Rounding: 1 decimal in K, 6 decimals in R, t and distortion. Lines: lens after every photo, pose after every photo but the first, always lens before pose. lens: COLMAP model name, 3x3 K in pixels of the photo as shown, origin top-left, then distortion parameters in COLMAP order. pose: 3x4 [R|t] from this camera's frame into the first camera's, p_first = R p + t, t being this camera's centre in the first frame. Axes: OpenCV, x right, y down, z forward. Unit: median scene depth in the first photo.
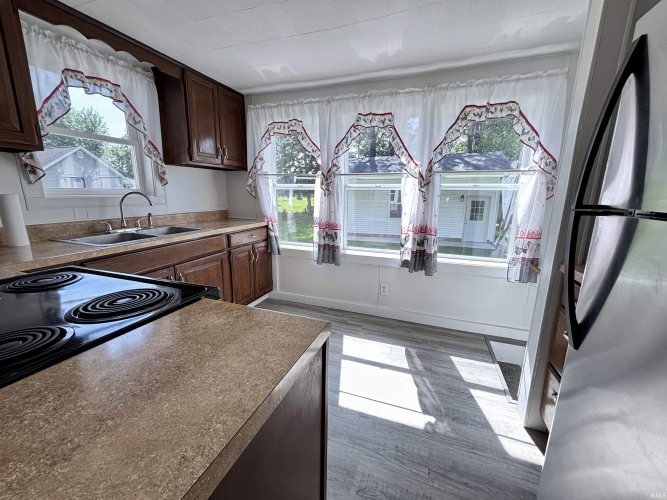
lens RADIAL K [[270.7, 0, 330.9], [0, 270.7, 248.0], [0, 0, 1]] dist [0.008694, 0.000232]
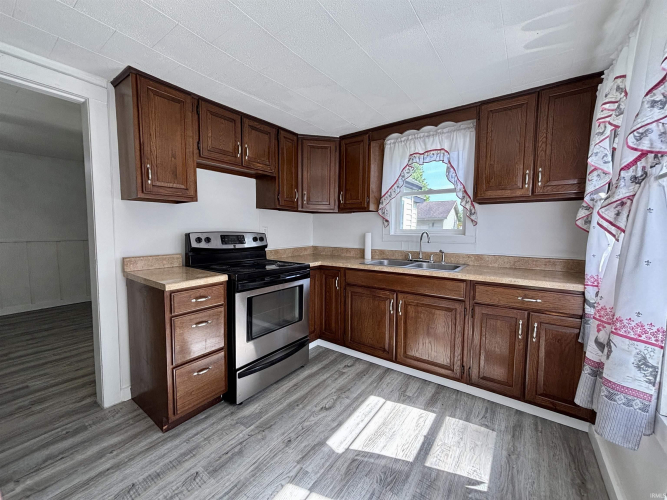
lens RADIAL K [[270.7, 0, 330.9], [0, 270.7, 248.0], [0, 0, 1]] dist [0.008694, 0.000232]
pose [[-0.261253, 0.045851, -0.964181, 0.581300], [-0.214267, 0.971197, 0.104243, -0.164064], [0.941189, 0.233826, -0.243903, 0.901255]]
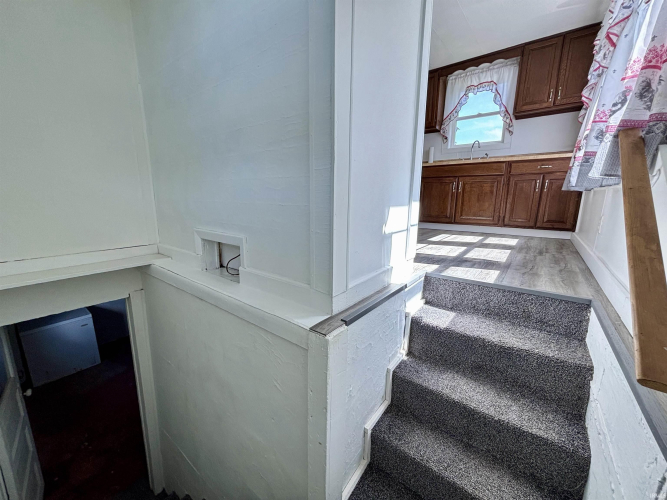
lens RADIAL K [[270.7, 0, 330.9], [0, 270.7, 248.0], [0, 0, 1]] dist [0.008694, 0.000232]
pose [[-0.298050, 0.163985, -0.940359, 1.386534], [-0.209705, 0.949817, 0.232101, 0.254254], [0.931230, 0.266376, -0.248704, 0.726306]]
